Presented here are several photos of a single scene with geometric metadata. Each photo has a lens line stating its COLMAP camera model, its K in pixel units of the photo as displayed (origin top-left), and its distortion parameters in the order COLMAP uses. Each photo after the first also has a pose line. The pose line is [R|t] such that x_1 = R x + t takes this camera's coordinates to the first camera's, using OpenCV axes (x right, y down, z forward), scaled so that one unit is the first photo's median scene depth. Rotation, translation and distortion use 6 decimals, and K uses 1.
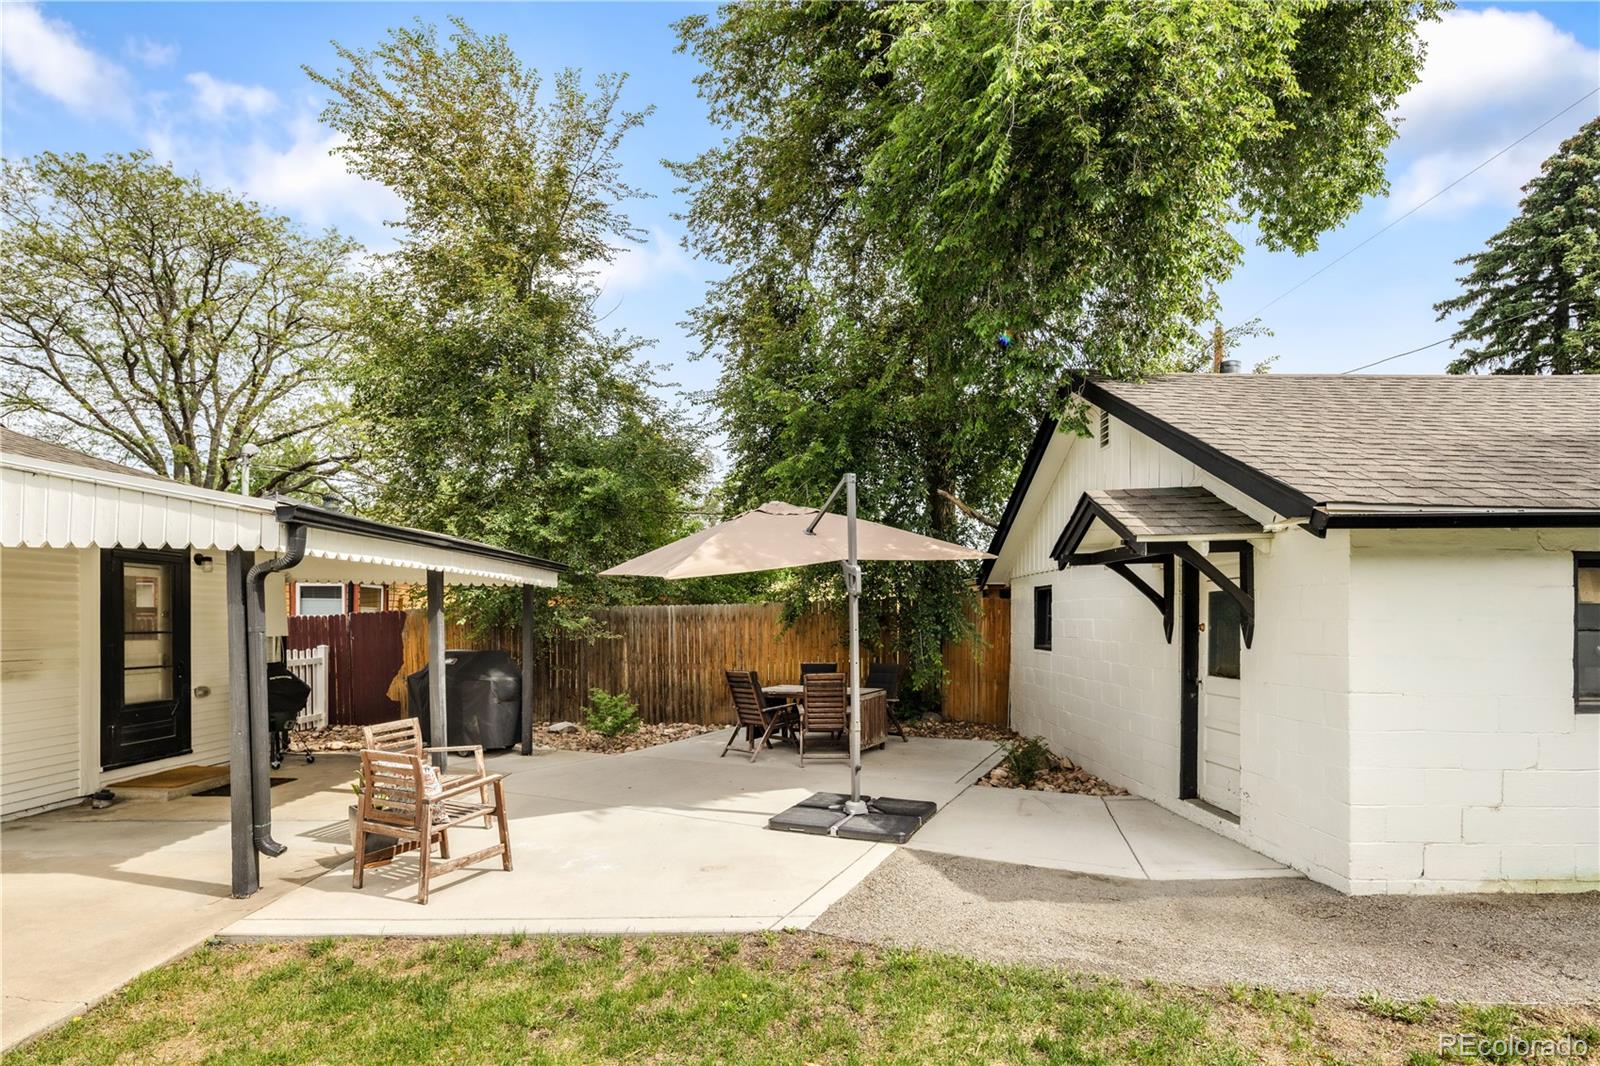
lens RADIAL K [[782.7, 0, 799.0], [0, 782.7, 614.7], [0, 0, 1]] dist [-0.000984, -0.000450]
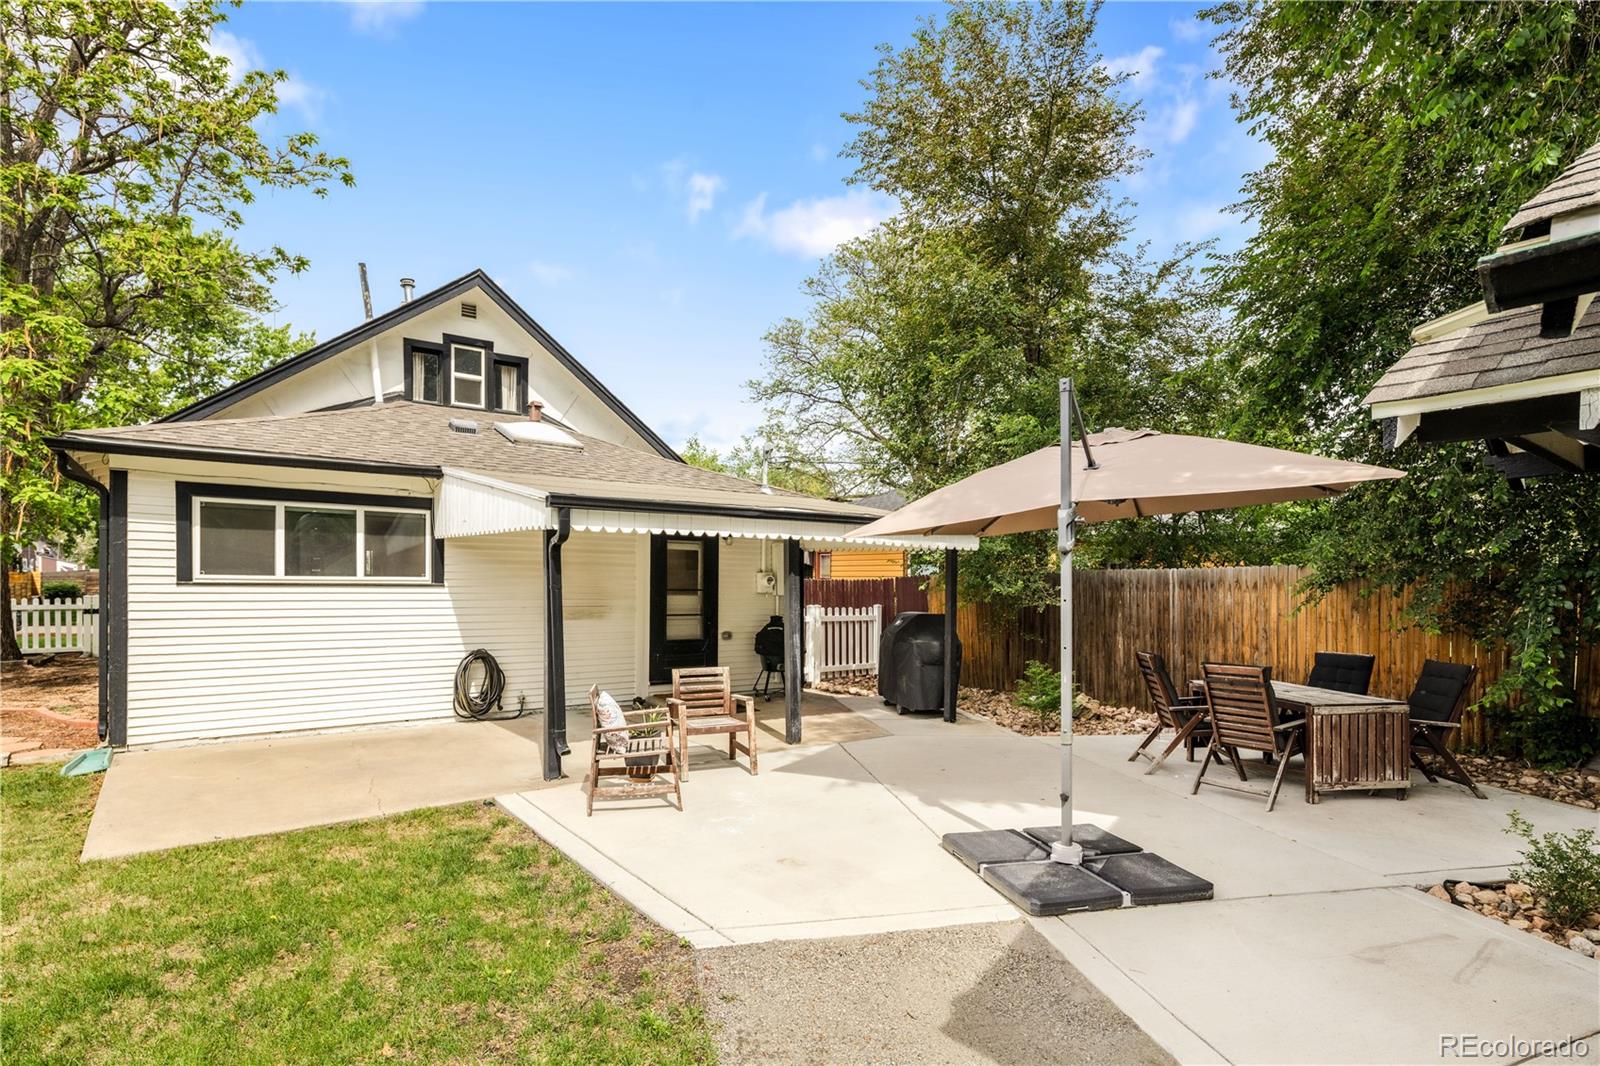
lens RADIAL K [[791.5, 0, 796.3], [0, 791.5, 587.5], [0, 0, 1]] dist [0.001303, -0.000038]
pose [[0.597531, 0.012252, -0.801752, 0.400718], [-0.006724, 0.999925, 0.010269, 0.002823], [0.801817, -0.000745, 0.597569, 0.310000]]
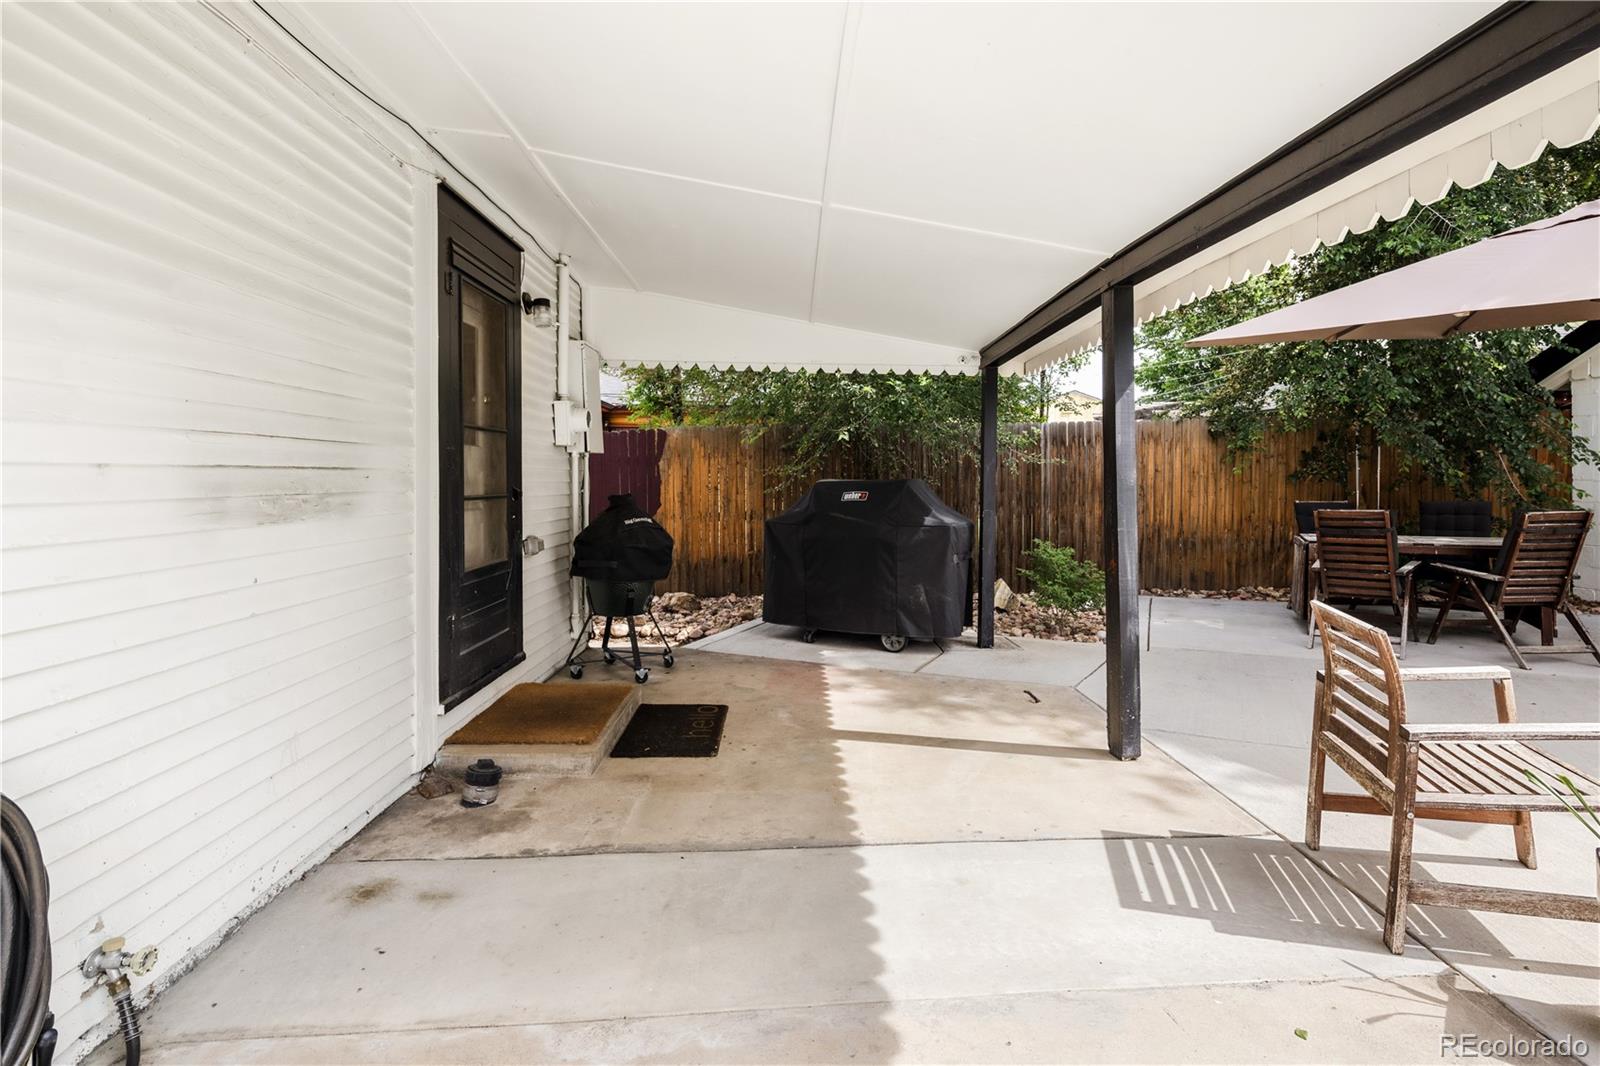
lens RADIAL K [[778.6, 0, 796.7], [0, 778.6, 484.2], [0, 0, 1]] dist [0.002158, -0.000152]
pose [[0.999601, -0.003663, 0.028000, -0.626680], [0.003265, 0.999893, 0.014255, 0.050668], [-0.028049, -0.014158, 0.999506, 0.475987]]
